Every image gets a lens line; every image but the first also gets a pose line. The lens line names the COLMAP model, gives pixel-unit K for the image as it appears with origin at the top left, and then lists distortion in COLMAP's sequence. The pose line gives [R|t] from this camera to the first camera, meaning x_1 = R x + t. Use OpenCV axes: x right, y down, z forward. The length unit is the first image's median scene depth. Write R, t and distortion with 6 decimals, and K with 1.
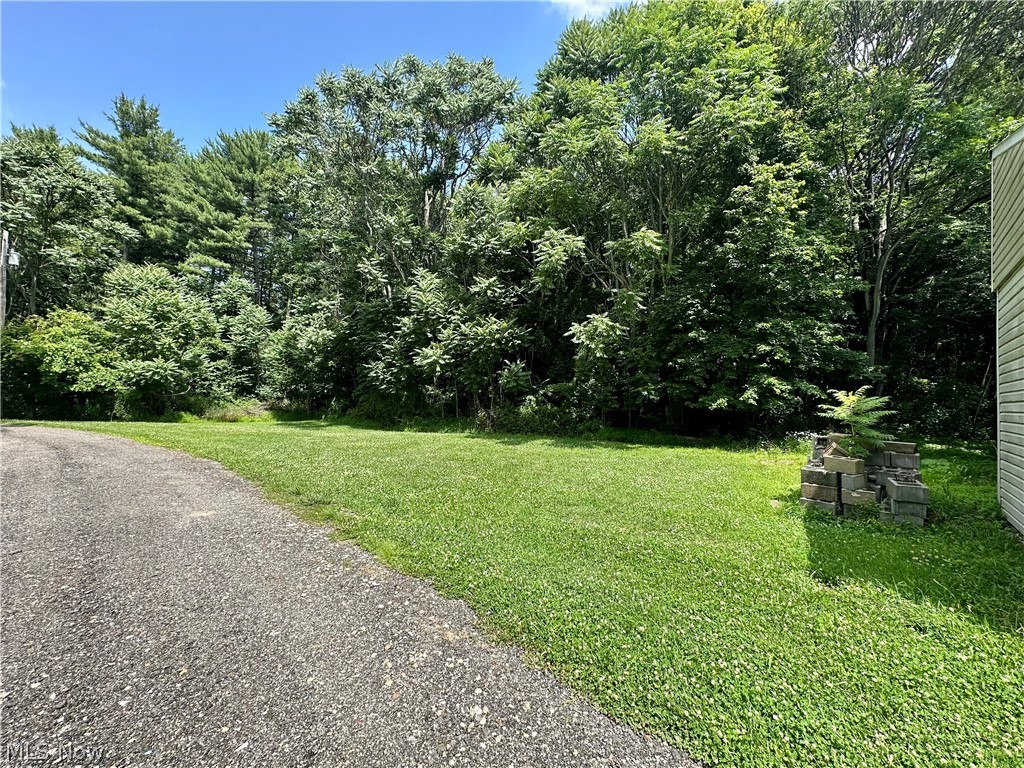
lens RADIAL K [[409.2, 0, 515.5], [0, 409.2, 382.5], [0, 0, 1]] dist [-0.001894, 0.000610]
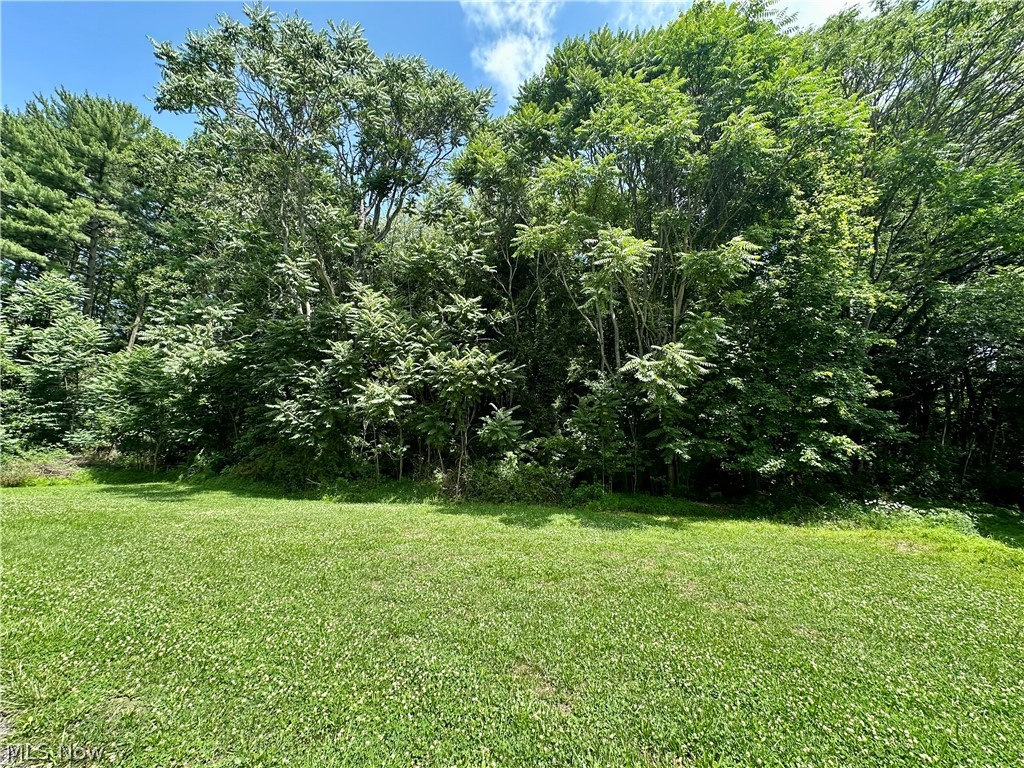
lens RADIAL K [[409.2, 0, 512.7], [0, 409.2, 382.6], [0, 0, 1]] dist [-0.001894, 0.000610]
pose [[0.963873, 0.054733, 0.260679, -0.150618], [-0.021408, 0.991413, -0.129005, 0.002302], [-0.265501, 0.118764, 0.956768, 0.213196]]
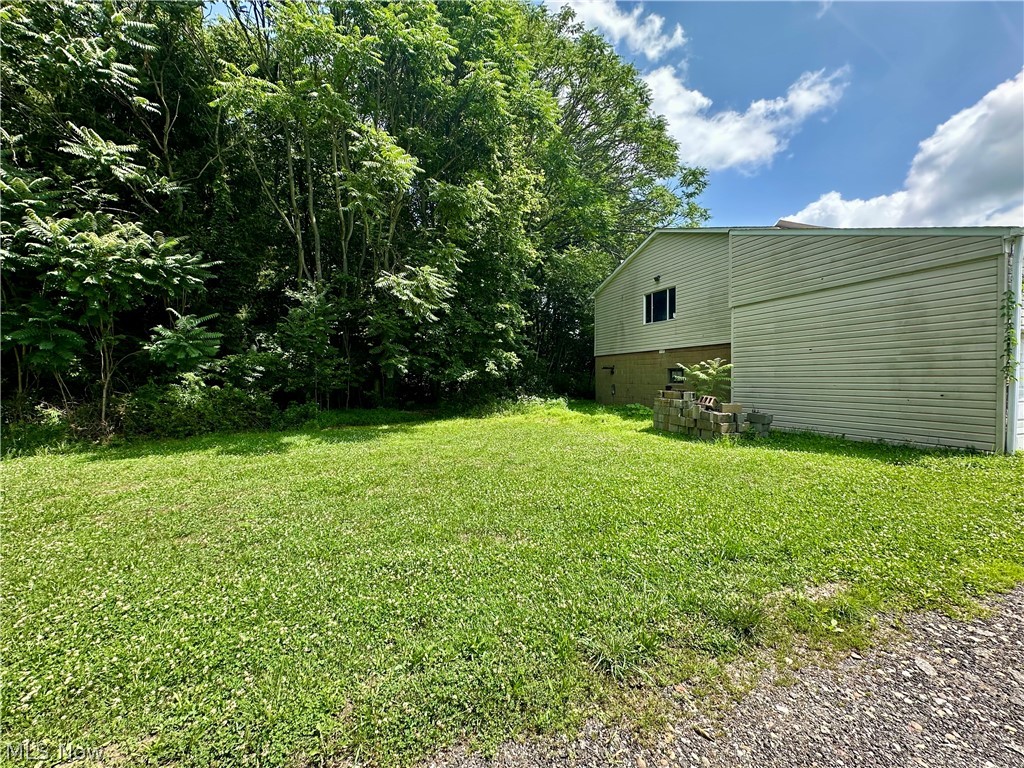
lens RADIAL K [[409.2, 0, 514.6], [0, 409.2, 383.2], [0, 0, 1]] dist [-0.001894, 0.000610]
pose [[0.457765, -0.042506, 0.888057, -0.250119], [-0.011361, 0.998495, 0.053648, 0.009237], [-0.889001, -0.034648, 0.456593, 0.266140]]
